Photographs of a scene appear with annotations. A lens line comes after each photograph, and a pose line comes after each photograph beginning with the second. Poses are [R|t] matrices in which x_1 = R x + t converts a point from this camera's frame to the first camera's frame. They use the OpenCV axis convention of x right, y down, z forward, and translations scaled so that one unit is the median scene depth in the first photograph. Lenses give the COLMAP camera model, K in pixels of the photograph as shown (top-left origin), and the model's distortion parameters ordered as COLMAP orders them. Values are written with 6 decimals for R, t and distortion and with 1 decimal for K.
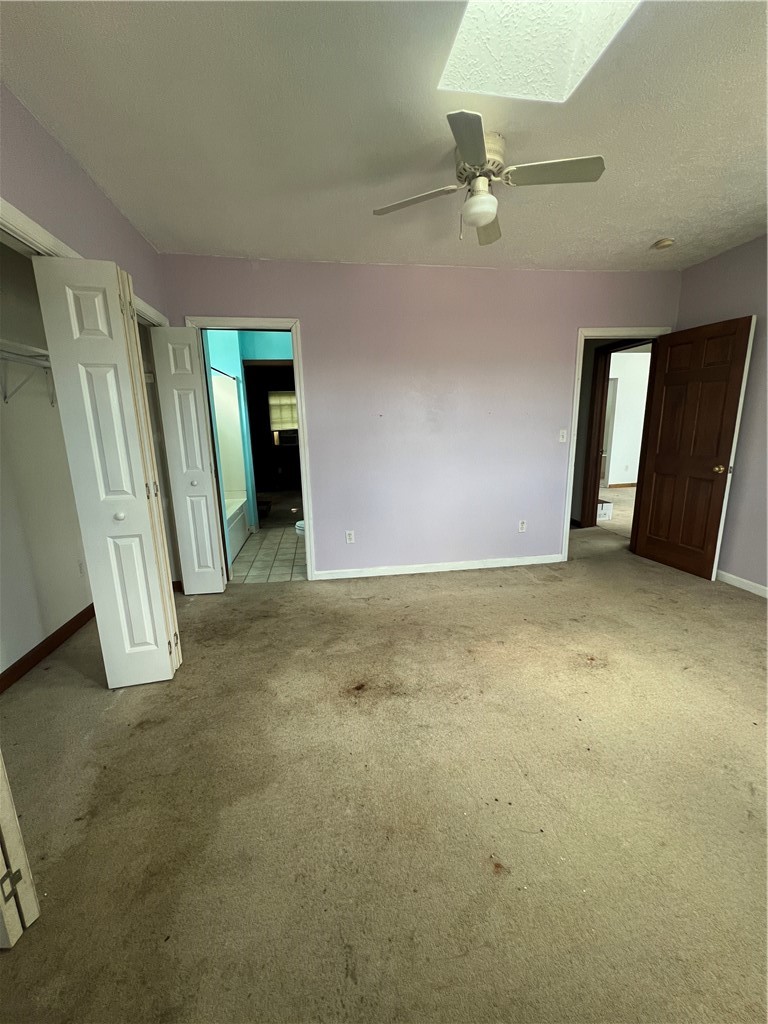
lens RADIAL K [[410.5, 0, 386.7], [0, 410.5, 512.9], [0, 0, 1]] dist [-0.001211, 0.000461]
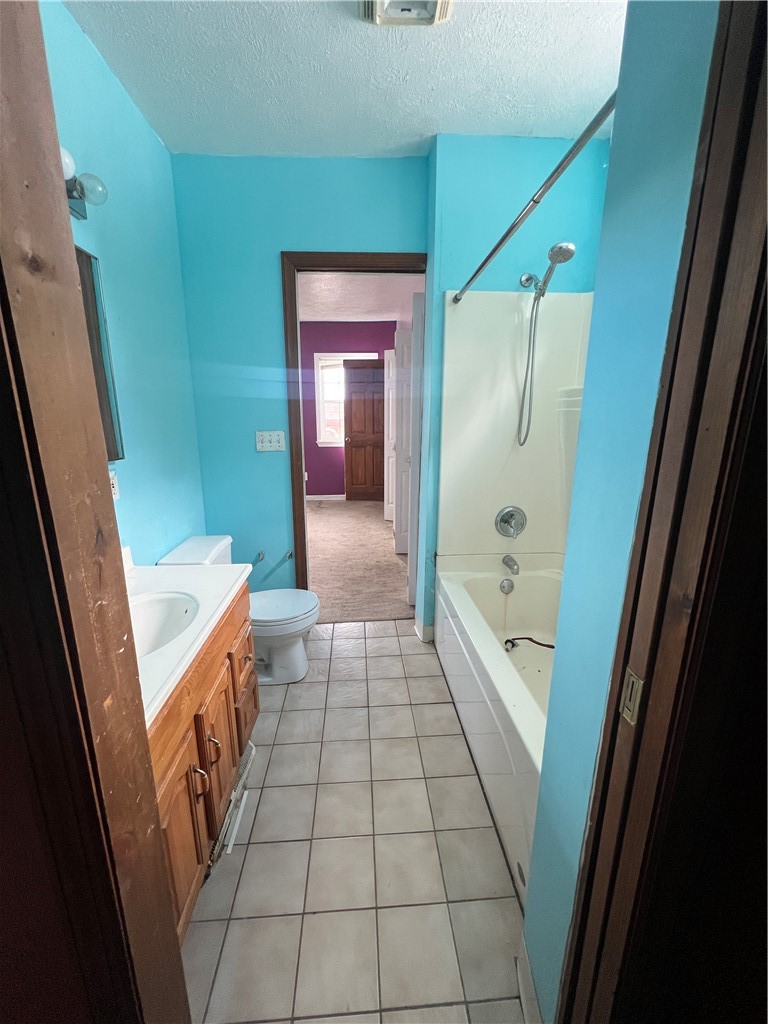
lens RADIAL K [[410.5, 0, 382.9], [0, 410.5, 512.4], [0, 0, 1]] dist [-0.001211, 0.000461]
pose [[-0.995211, -0.007197, 0.097487, -0.623756], [0.035668, 0.901794, 0.430691, -0.531739], [-0.091013, 0.432105, -0.897219, 2.494368]]
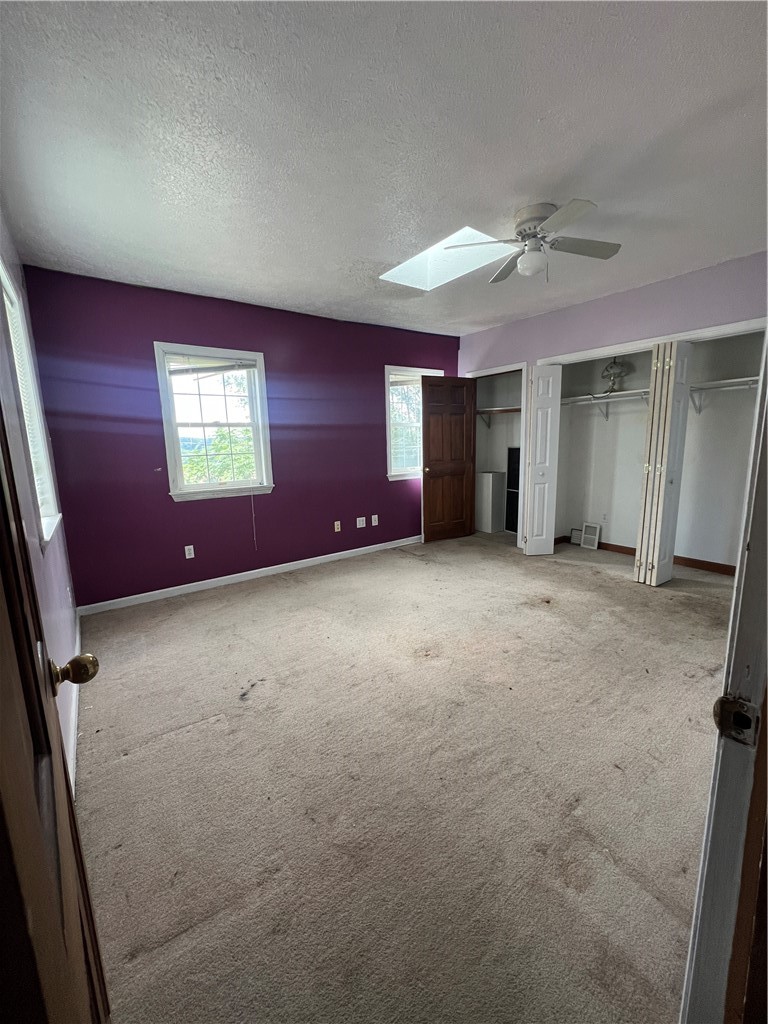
lens RADIAL K [[410.5, 0, 382.1], [0, 410.5, 510.3], [0, 0, 1]] dist [-0.001211, 0.000461]
pose [[-0.894374, 0.117642, -0.431573, 1.043329], [-0.050025, 0.932441, 0.357844, -0.397899], [0.444514, 0.341636, -0.828066, 1.737953]]
